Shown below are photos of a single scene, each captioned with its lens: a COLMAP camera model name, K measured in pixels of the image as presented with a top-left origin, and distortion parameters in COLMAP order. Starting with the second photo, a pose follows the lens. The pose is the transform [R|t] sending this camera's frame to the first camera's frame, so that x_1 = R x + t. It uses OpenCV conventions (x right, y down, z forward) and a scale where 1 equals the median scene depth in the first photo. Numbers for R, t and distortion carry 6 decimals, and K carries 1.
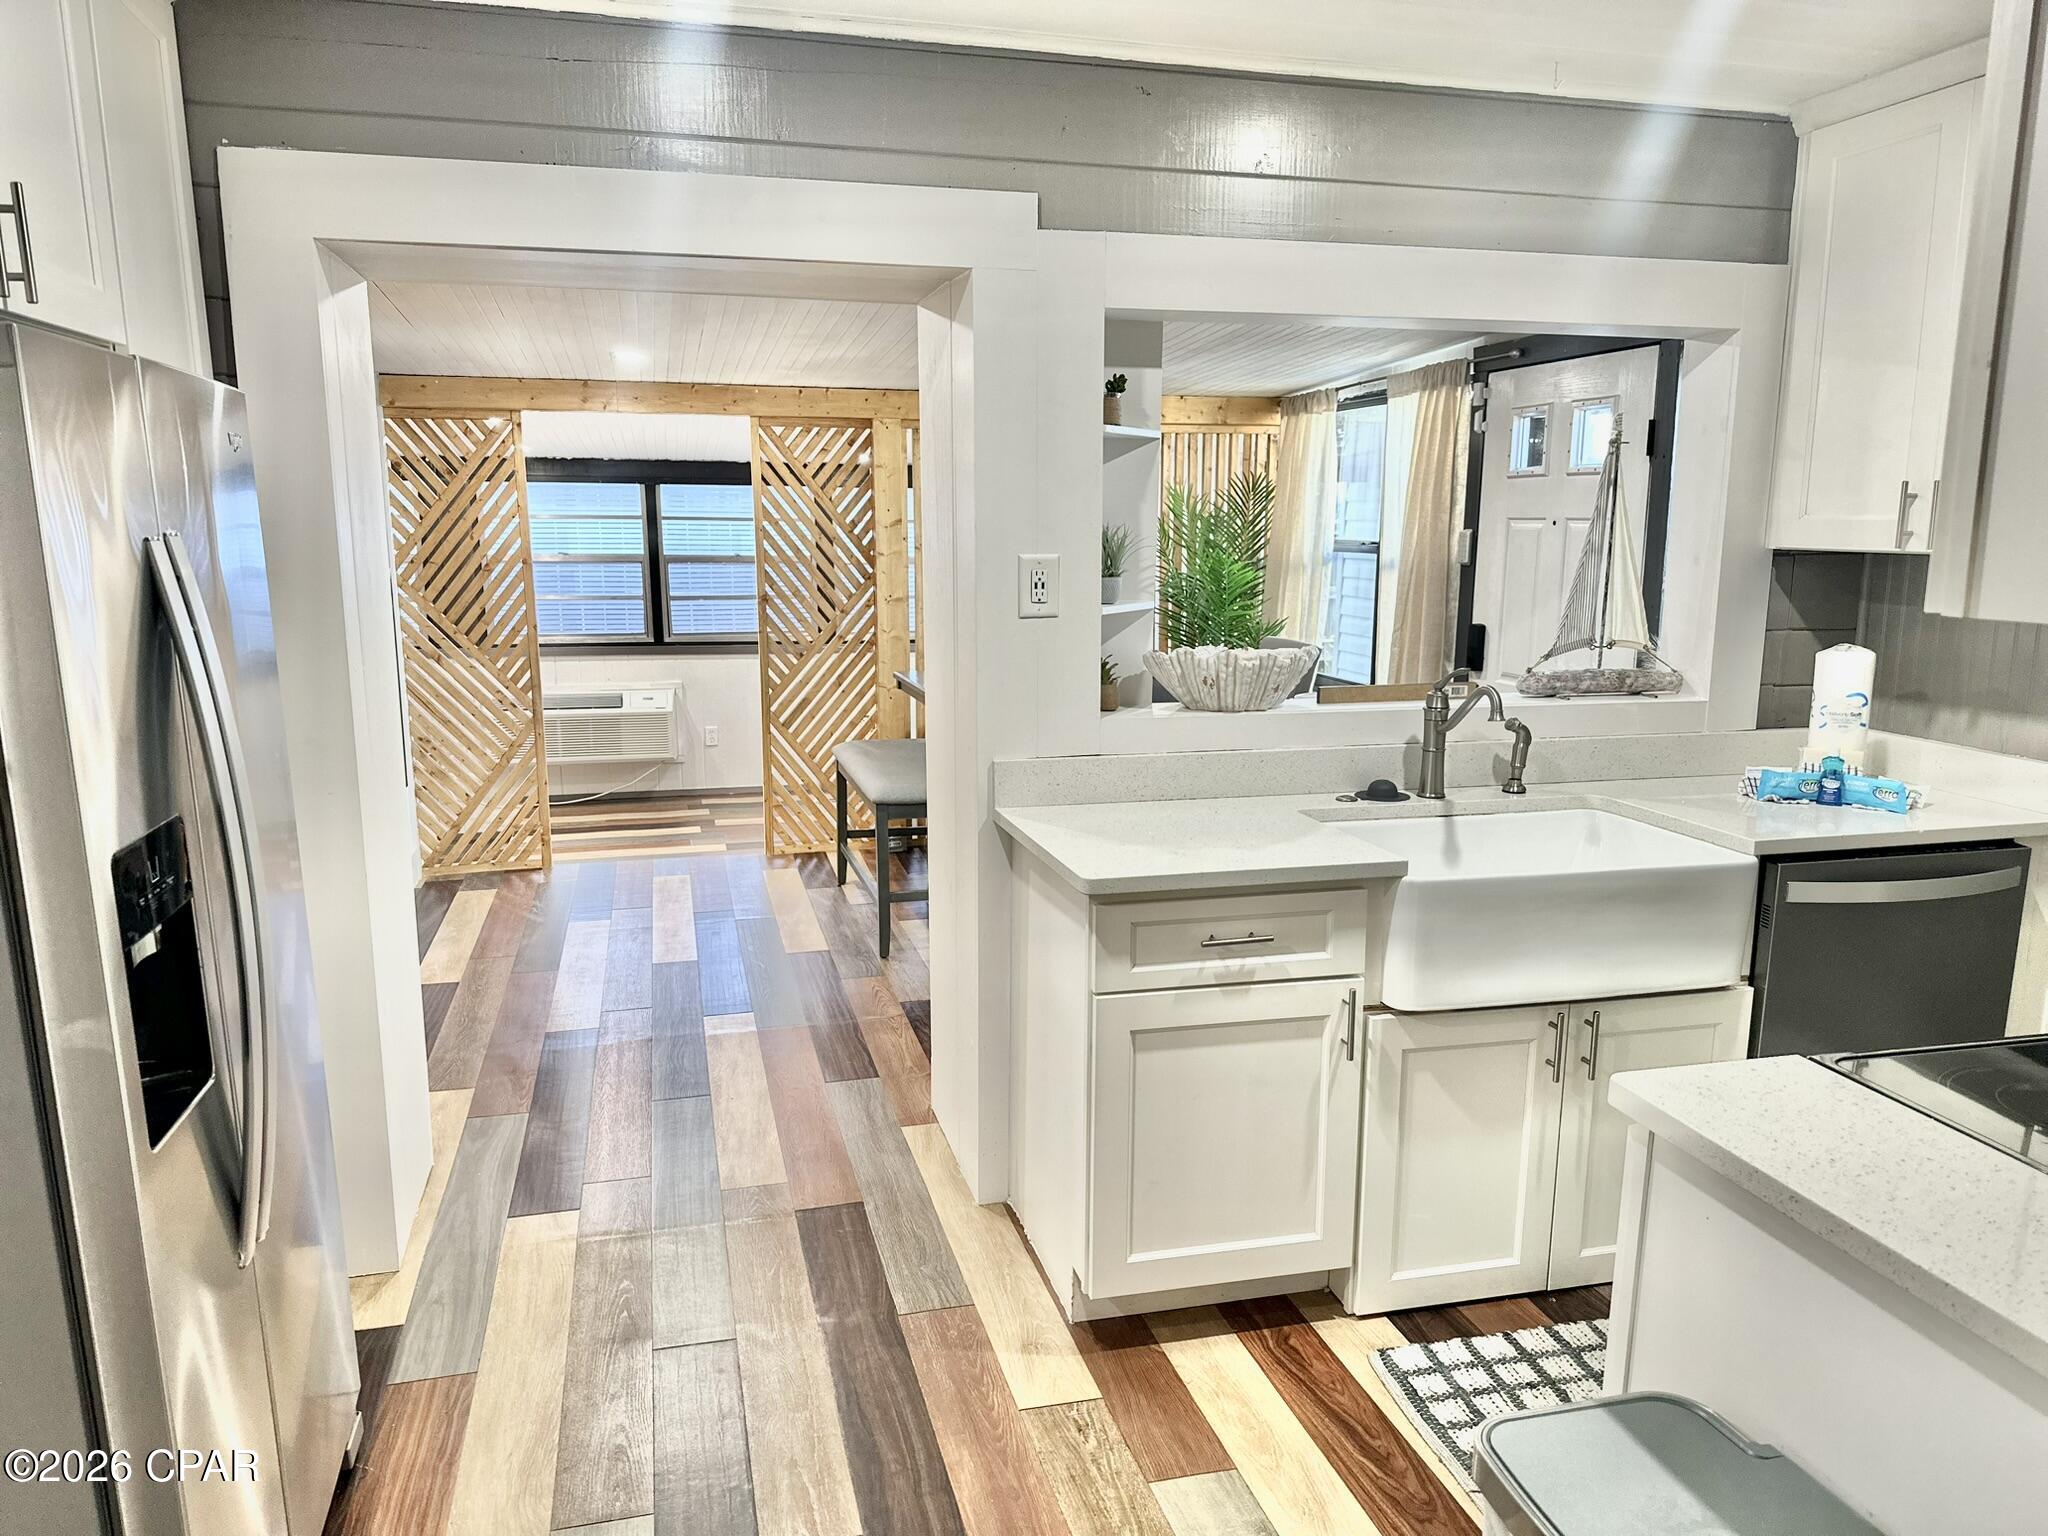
lens RADIAL K [[1438.5, 0, 1013.5], [0, 1438.5, 779.3], [0, 0, 1]] dist [0.076792, -0.094135]
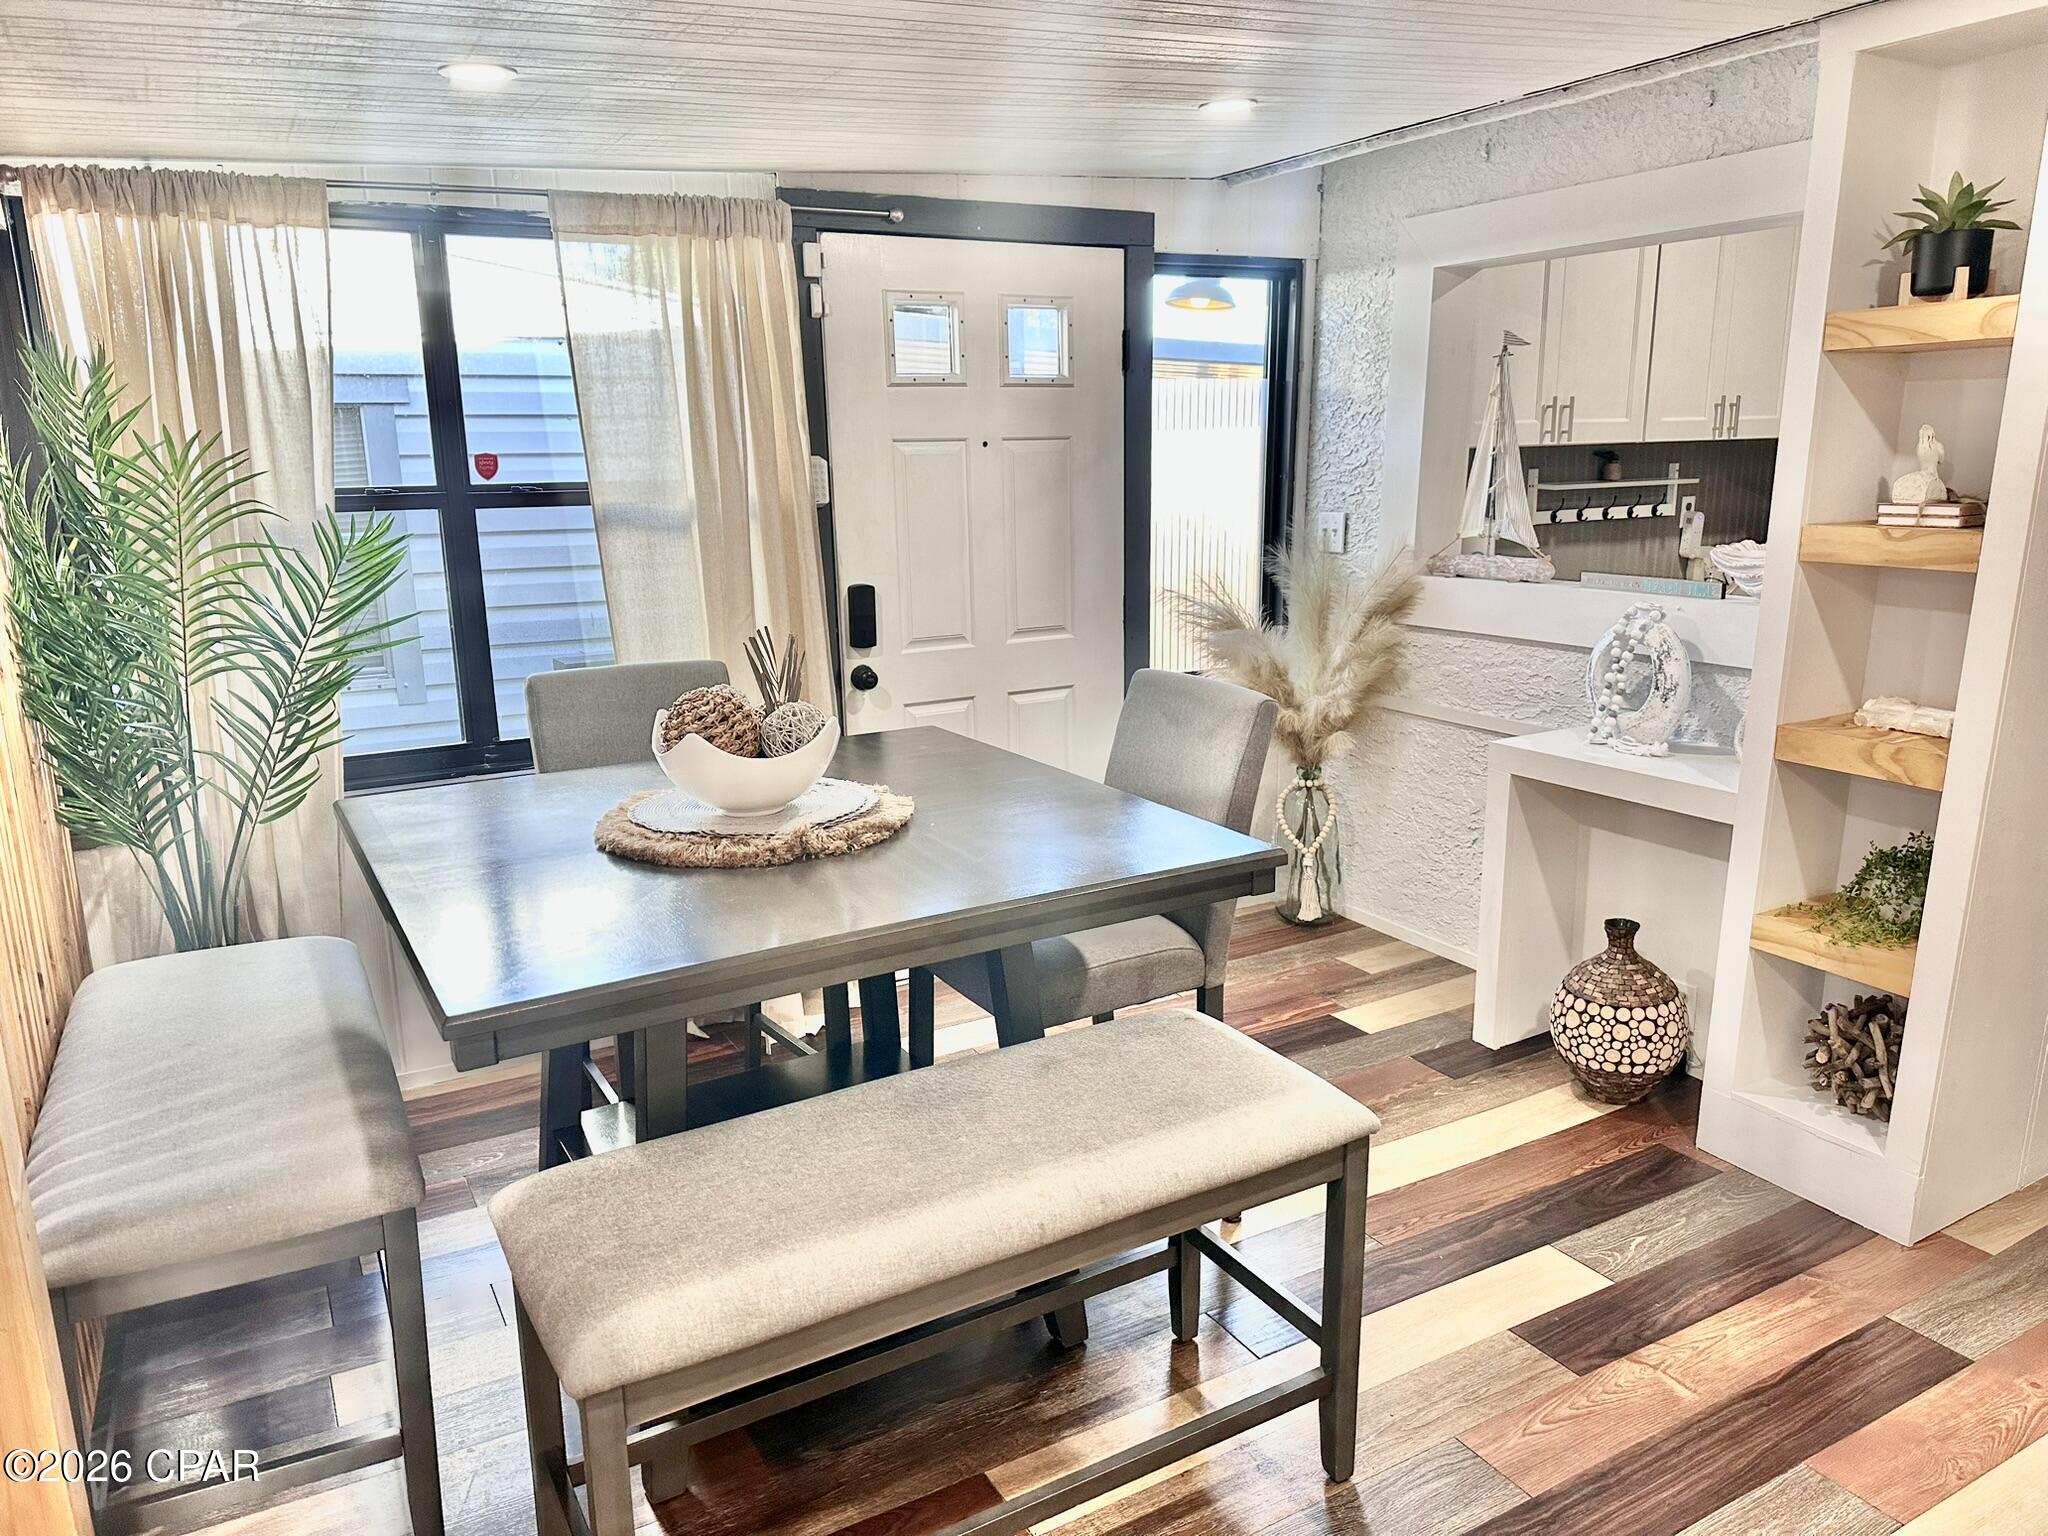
lens RADIAL K [[1438.5, 0, 1023.2], [0, 1438.5, 769.3], [0, 0, 1]] dist [0.076792, -0.094135]
pose [[-0.271906, -0.213250, 0.938398, -0.645048], [0.190420, 0.943934, 0.269683, -0.312546], [-0.943296, 0.252018, -0.216054, 1.724095]]
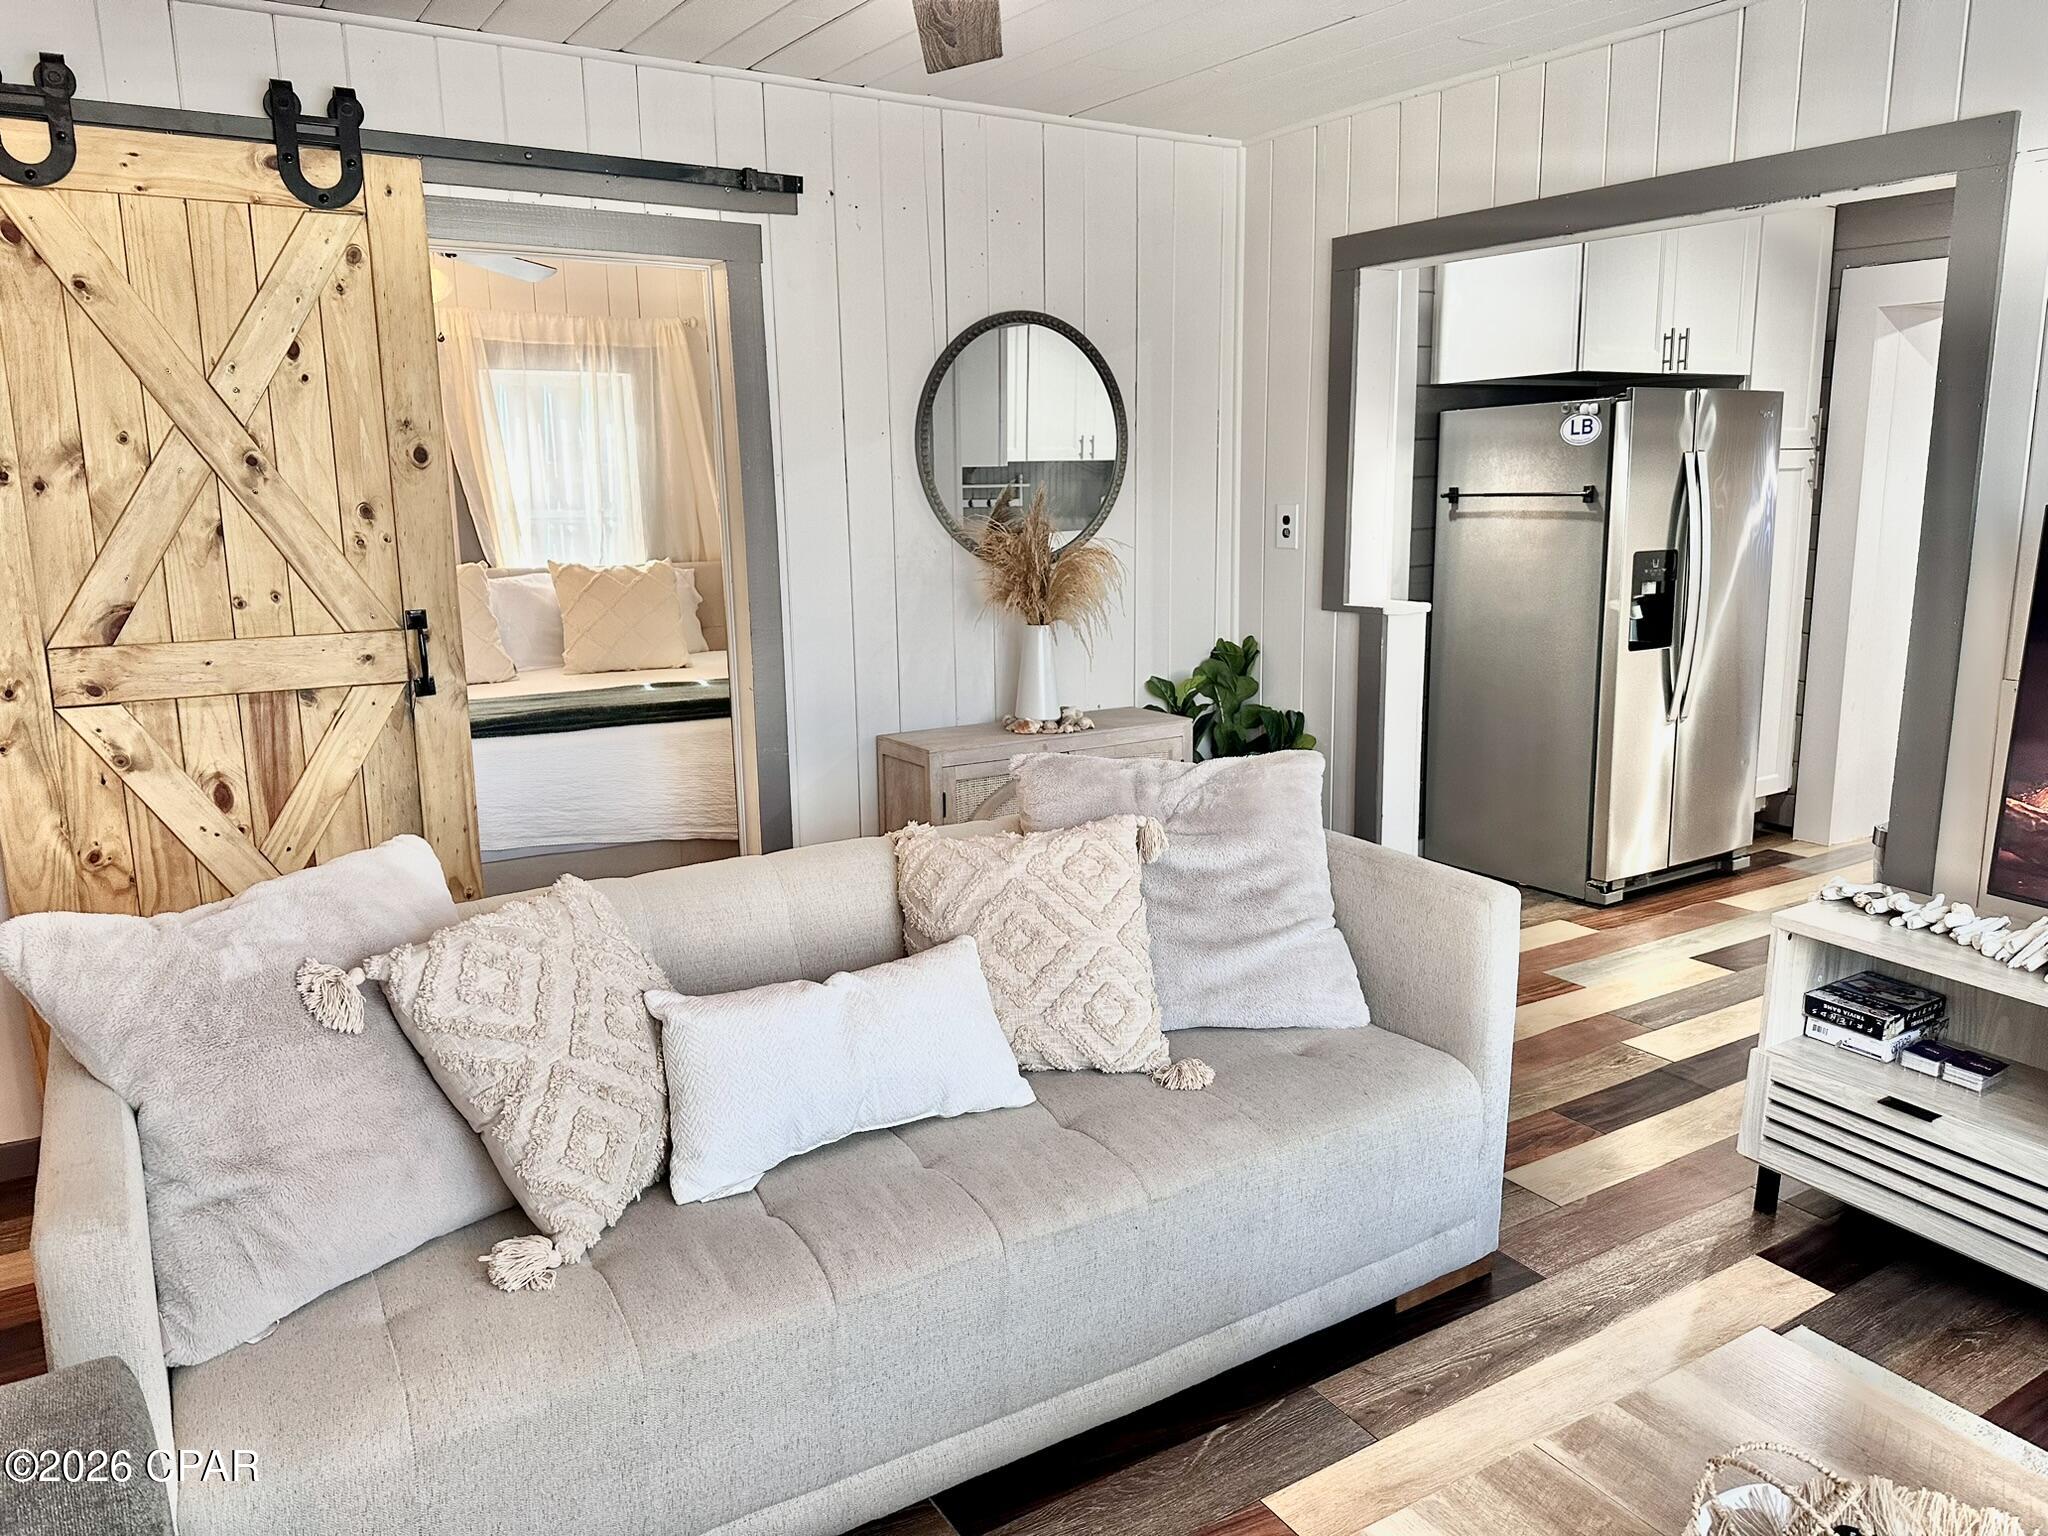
lens RADIAL K [[1438.5, 0, 1013.8], [0, 1438.5, 762.1], [0, 0, 1]] dist [0.076792, -0.094135]
pose [[0.313108, 0.185577, -0.931410, 0.869213], [-0.160244, 0.976985, 0.140789, 0.118106], [0.936101, 0.105171, 0.335639, -0.558898]]
